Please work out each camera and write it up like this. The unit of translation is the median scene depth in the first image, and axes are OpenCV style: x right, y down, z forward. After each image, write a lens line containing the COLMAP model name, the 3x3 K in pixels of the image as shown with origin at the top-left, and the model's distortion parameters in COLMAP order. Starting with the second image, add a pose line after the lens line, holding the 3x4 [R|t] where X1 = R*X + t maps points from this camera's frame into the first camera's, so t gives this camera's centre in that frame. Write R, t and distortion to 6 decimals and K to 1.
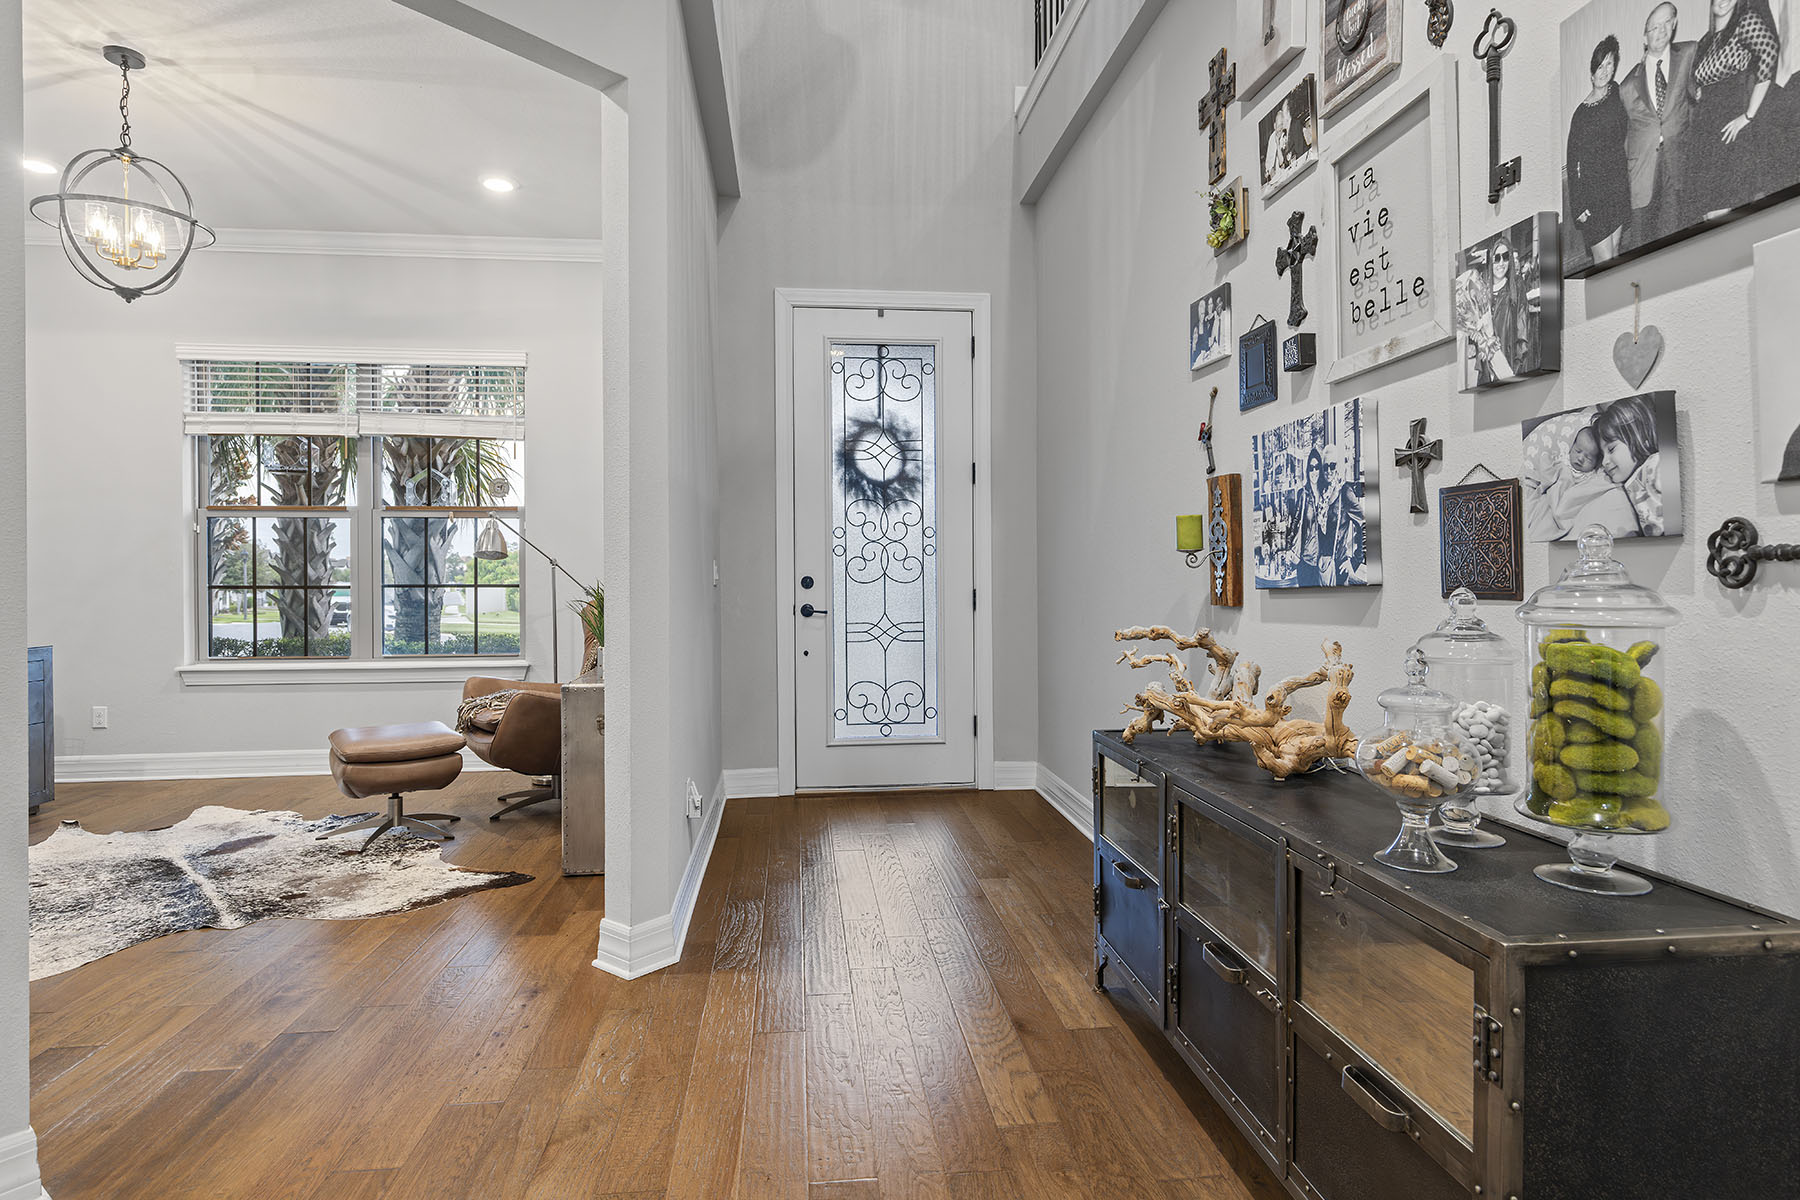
lens RADIAL K [[942.7, 0, 896.5], [0, 942.7, 582.5], [0, 0, 1]] dist [-0.001162, -0.000013]
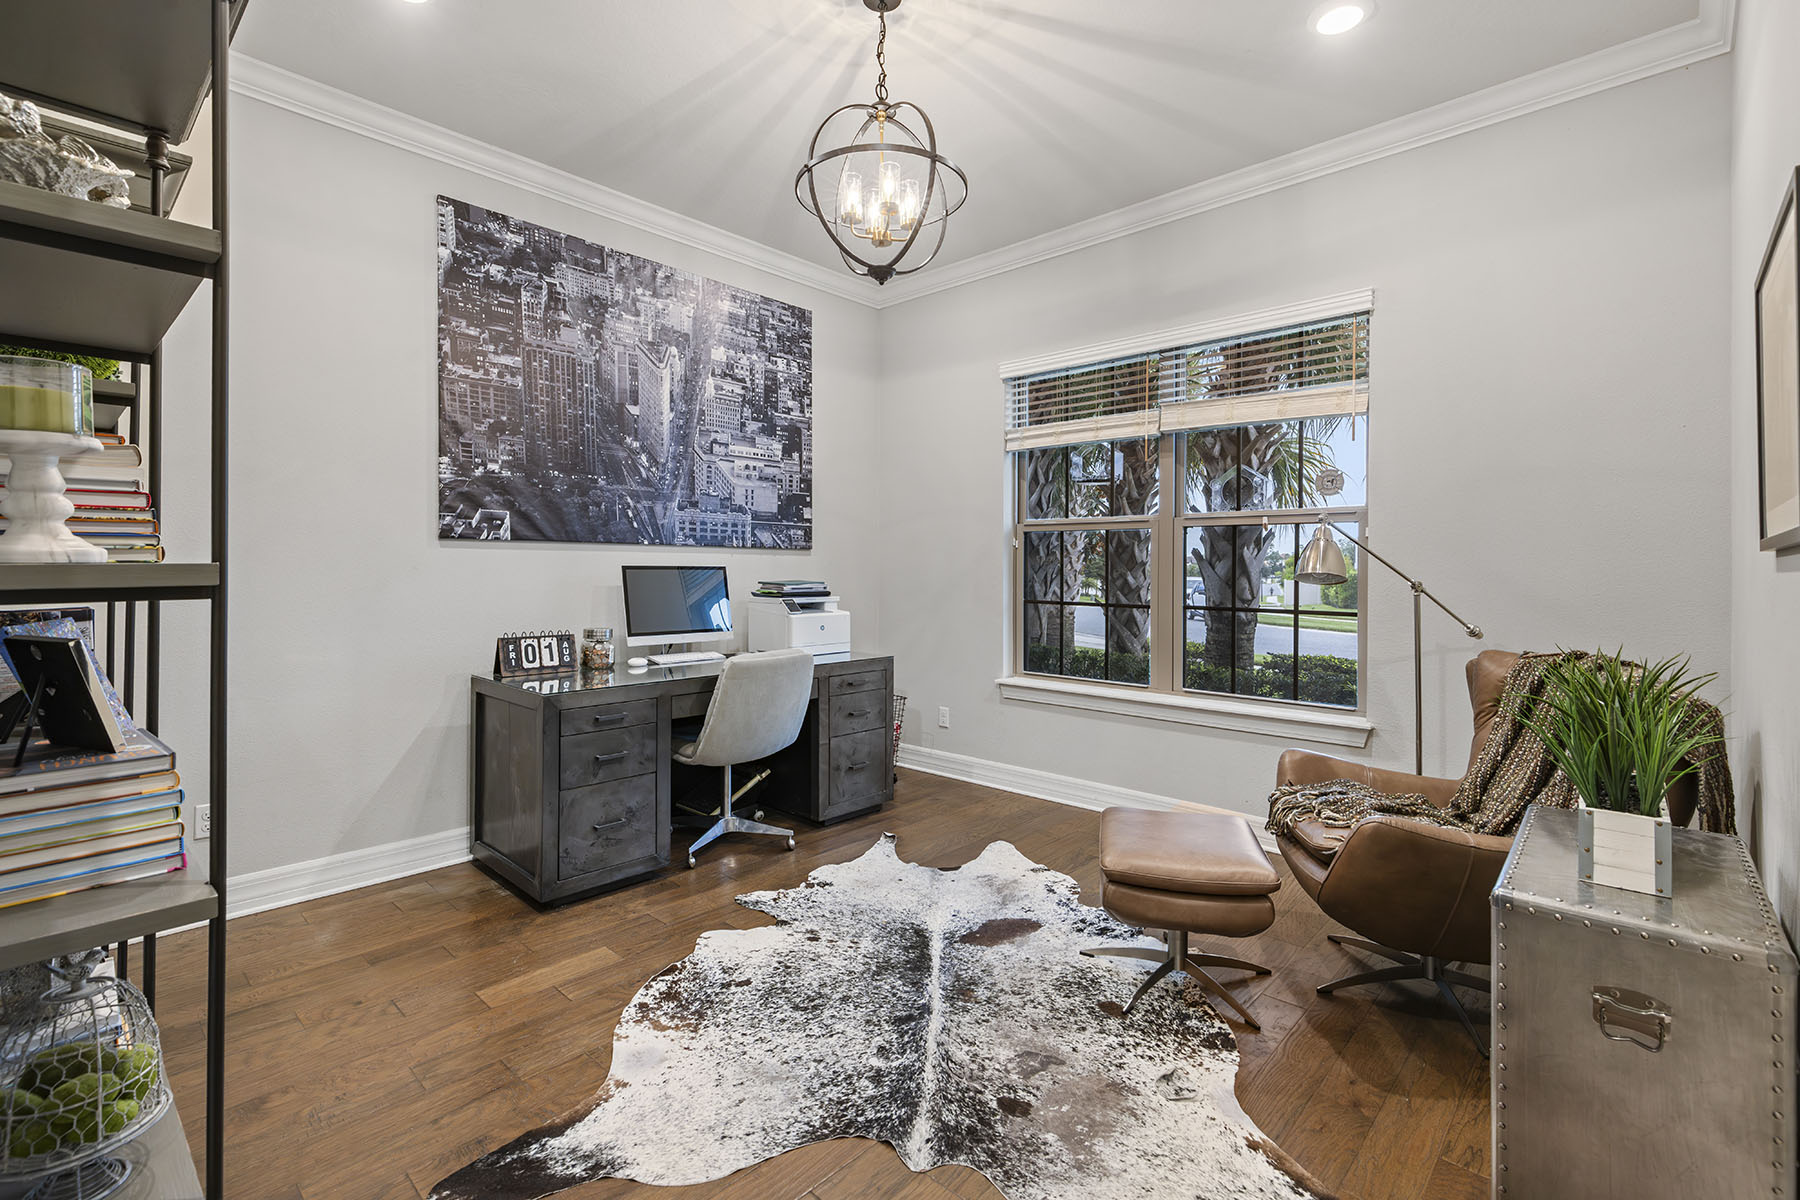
lens RADIAL K [[810.5, 0, 891.3], [0, 810.5, 561.8], [0, 0, 1]] dist [0.004210, -0.000494]
pose [[0.637578, 0.001069, -0.770385, -0.156543], [-0.016856, 0.999779, -0.012563, -0.024731], [0.770202, 0.020995, 0.637455, 0.343152]]
